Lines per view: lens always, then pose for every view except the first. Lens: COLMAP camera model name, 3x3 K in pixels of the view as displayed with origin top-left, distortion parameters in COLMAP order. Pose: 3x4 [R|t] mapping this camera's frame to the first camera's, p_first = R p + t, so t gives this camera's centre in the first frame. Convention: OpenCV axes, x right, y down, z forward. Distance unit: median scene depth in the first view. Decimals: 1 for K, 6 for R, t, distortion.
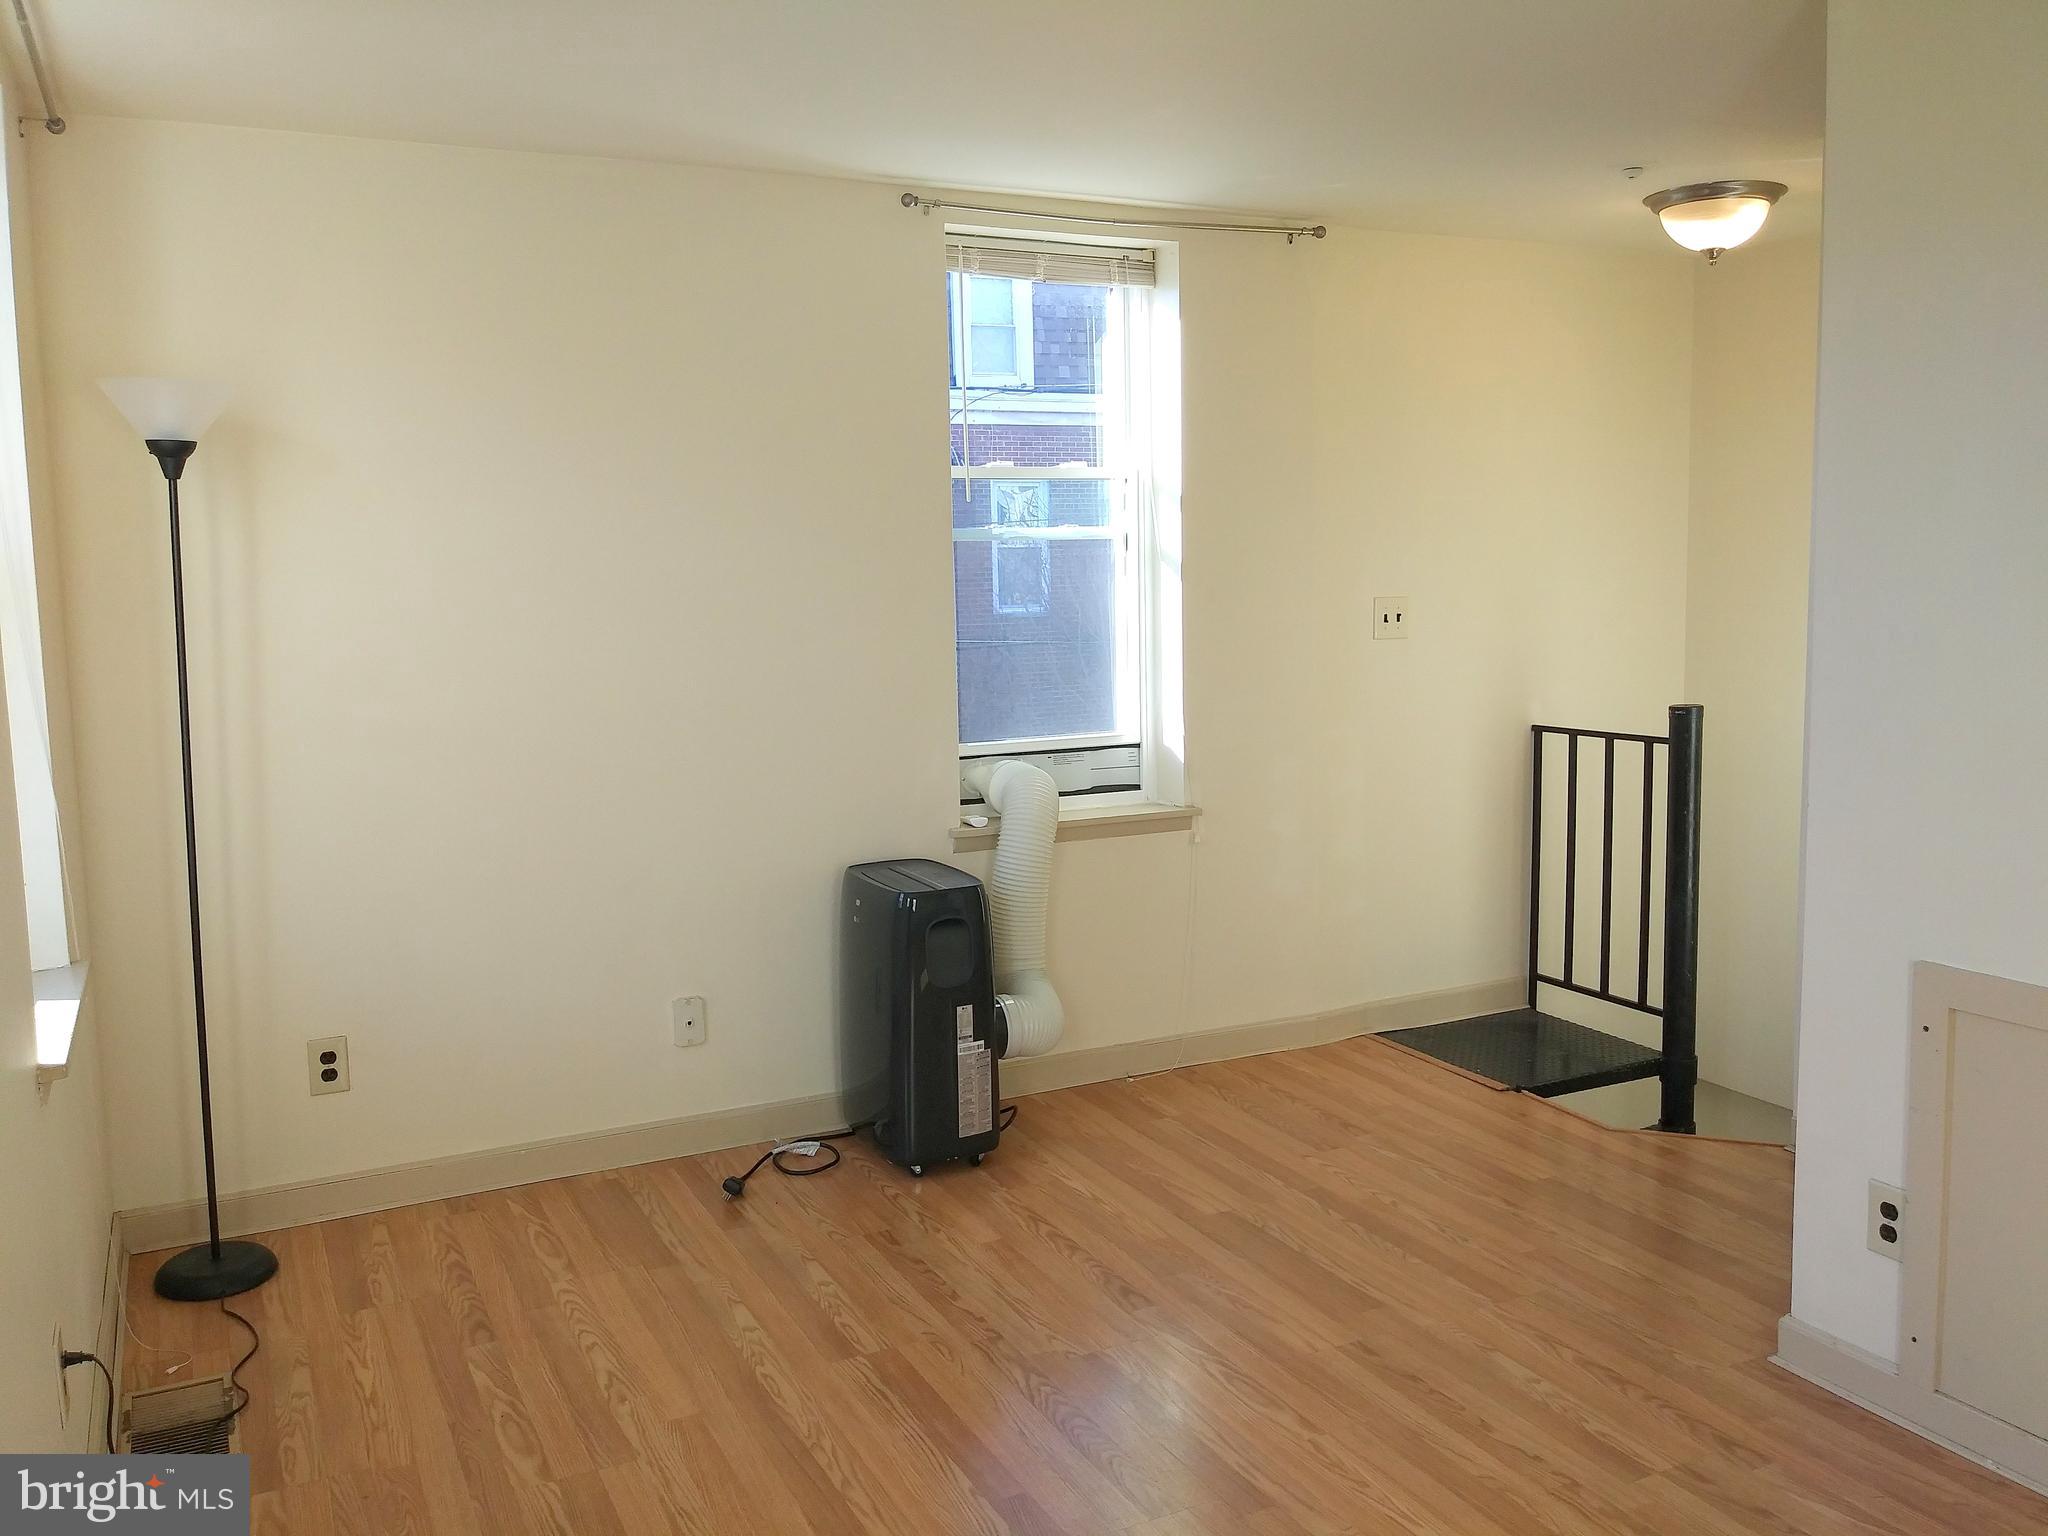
lens RADIAL K [[1661.2, 0, 1024.1], [0, 1661.2, 762.8], [0, 0, 1]] dist [0.034998, -0.072560]
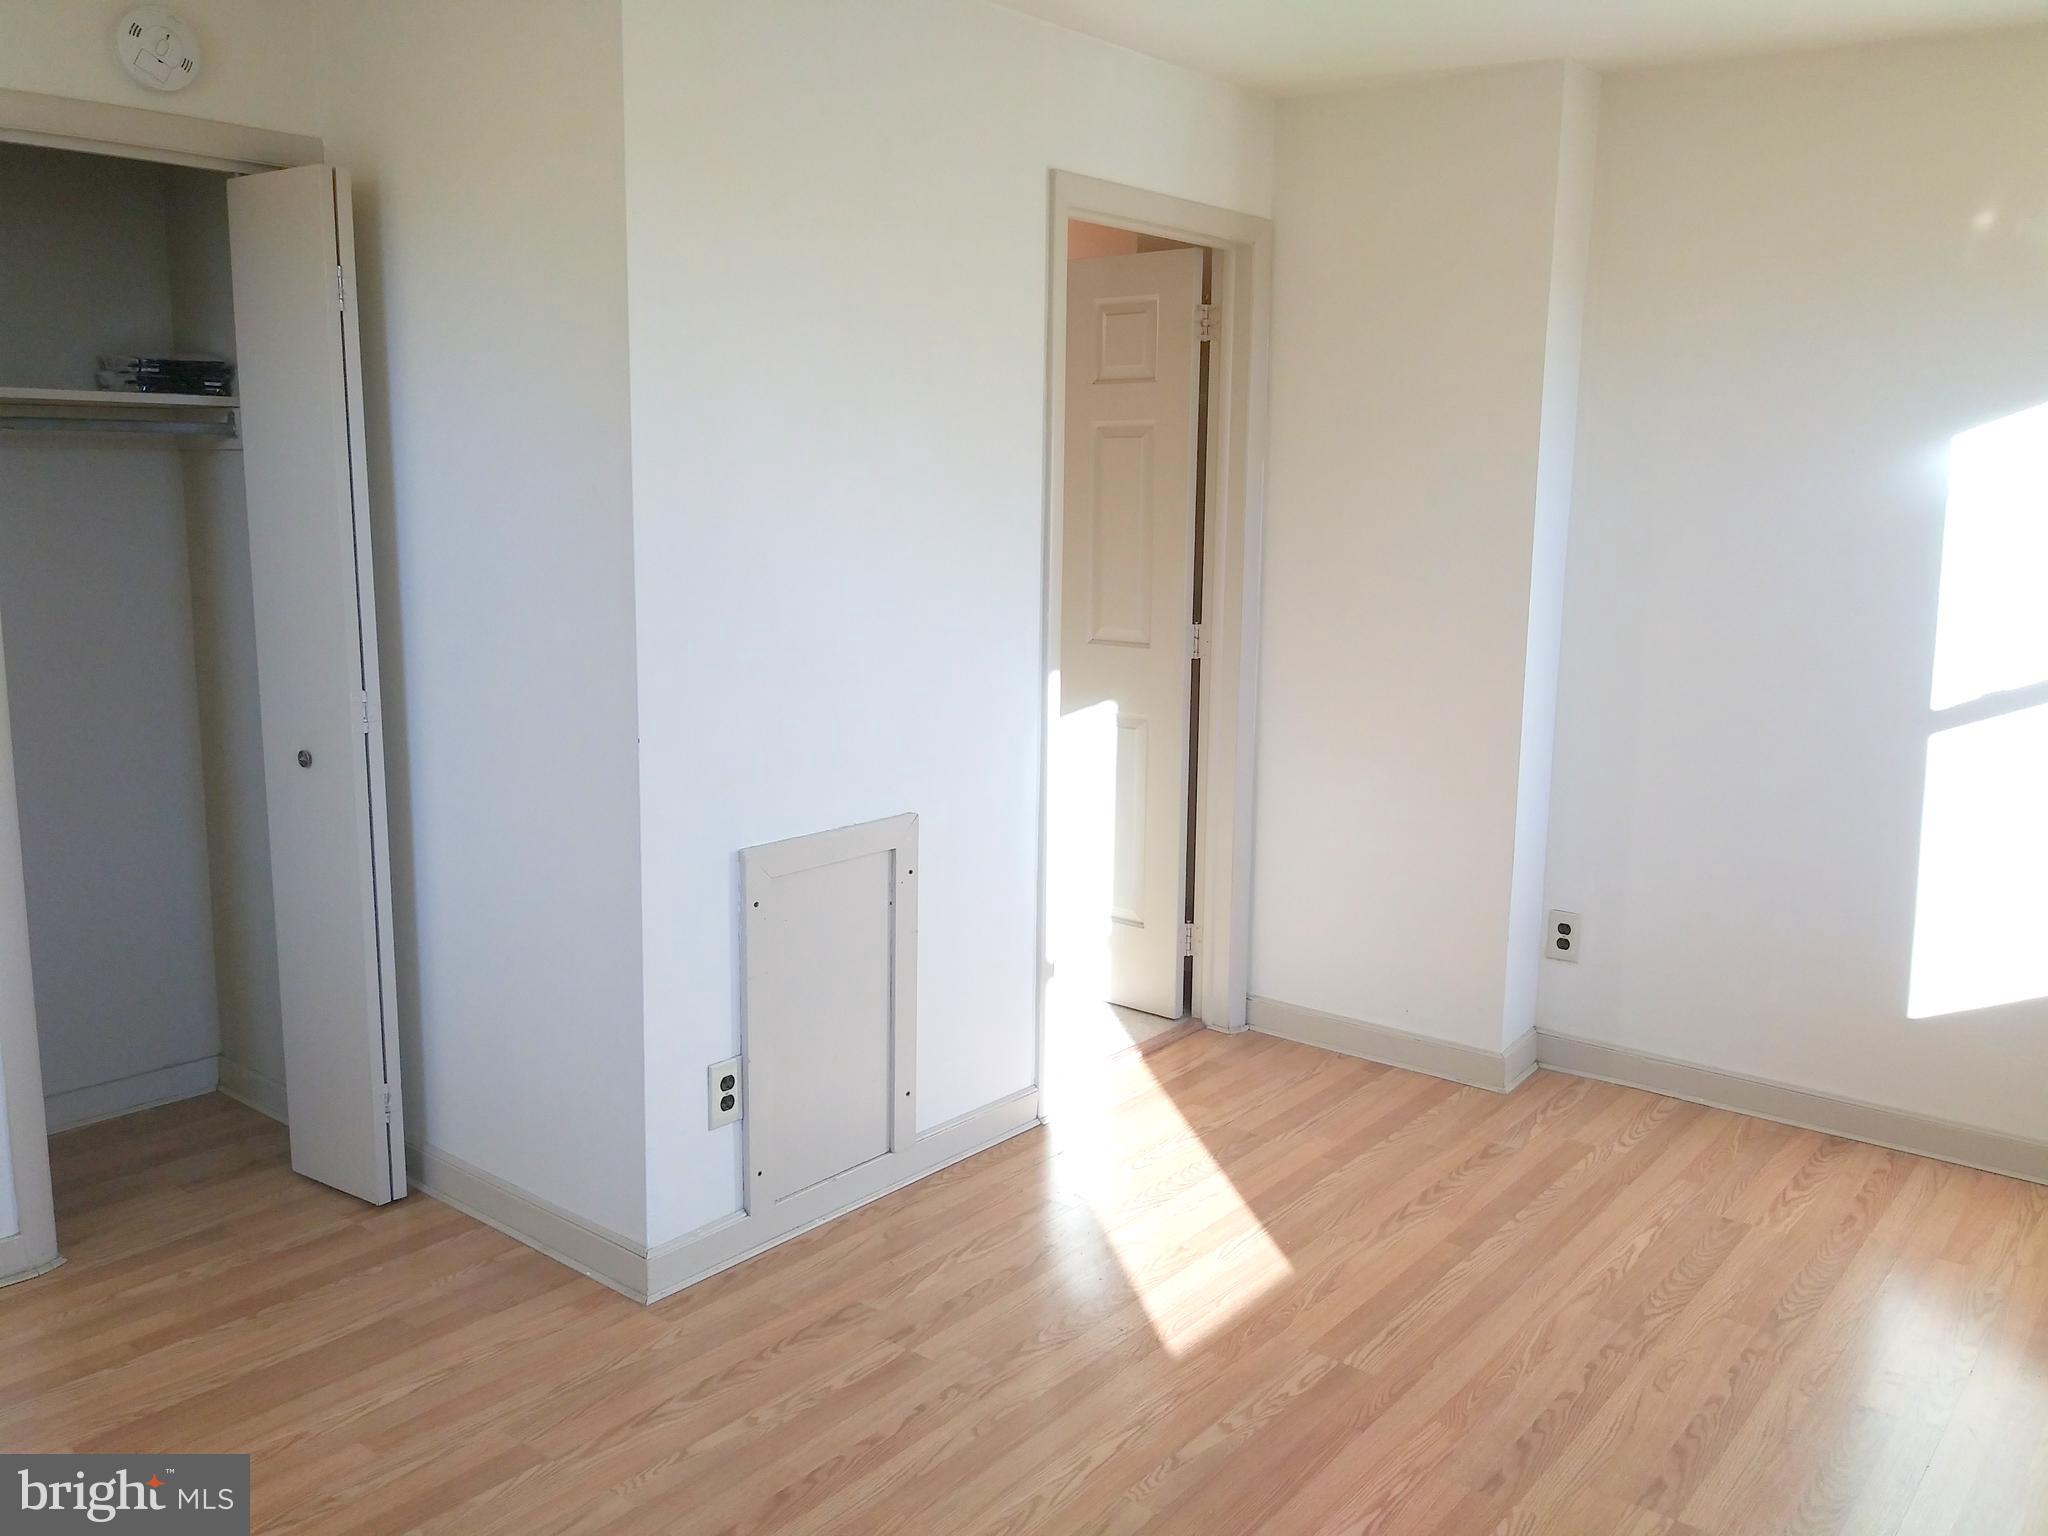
lens RADIAL K [[1661.2, 0, 1014.4], [0, 1661.2, 777.4], [0, 0, 1]] dist [0.034998, -0.072560]
pose [[-0.414385, -0.139185, 0.899396, -0.502043], [0.113152, 0.972690, 0.202660, -0.124395], [-0.903040, 0.185748, -0.387319, 1.165867]]
